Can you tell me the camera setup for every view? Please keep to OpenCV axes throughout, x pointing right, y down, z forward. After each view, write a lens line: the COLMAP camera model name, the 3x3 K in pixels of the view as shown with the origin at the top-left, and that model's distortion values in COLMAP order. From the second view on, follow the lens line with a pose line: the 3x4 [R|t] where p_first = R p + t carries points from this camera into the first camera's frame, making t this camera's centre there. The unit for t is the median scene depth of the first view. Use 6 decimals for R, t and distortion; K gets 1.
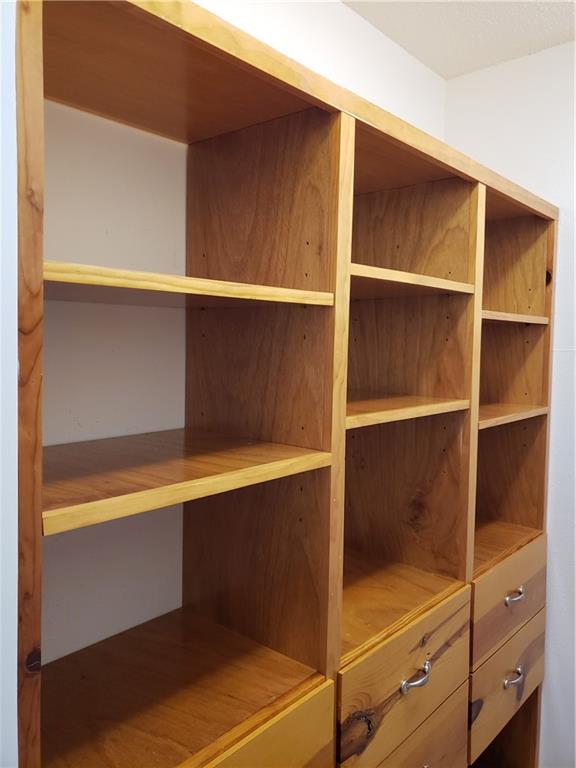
lens RADIAL K [[585.1, 0, 300.1], [0, 585.1, 381.7], [0, 0, 1]] dist [0.002221, -0.005504]
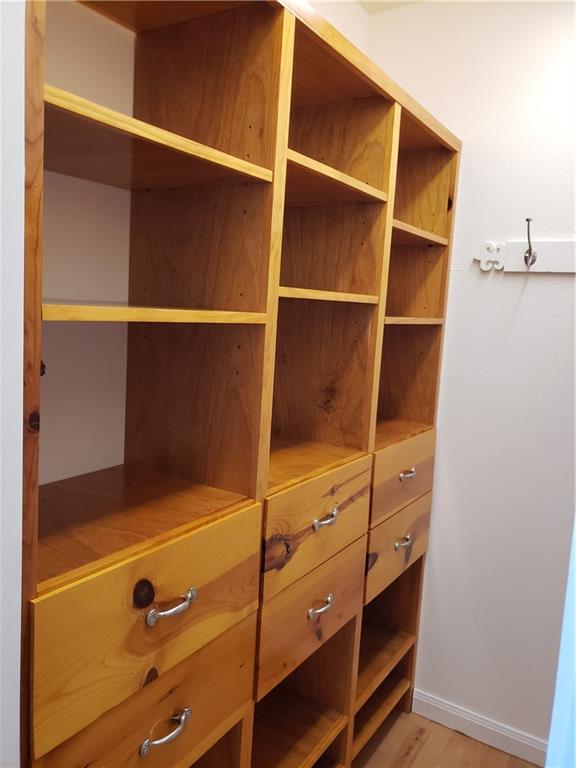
lens RADIAL K [[576.2, 0, 288.0], [0, 576.2, 384.0], [0, 0, 1]] dist [0.010626, -0.003070]
pose [[0.990068, 0.023456, 0.138619, -0.046239], [-0.034028, 0.996648, 0.074394, 0.138030], [-0.136410, -0.078372, 0.987548, -0.126029]]
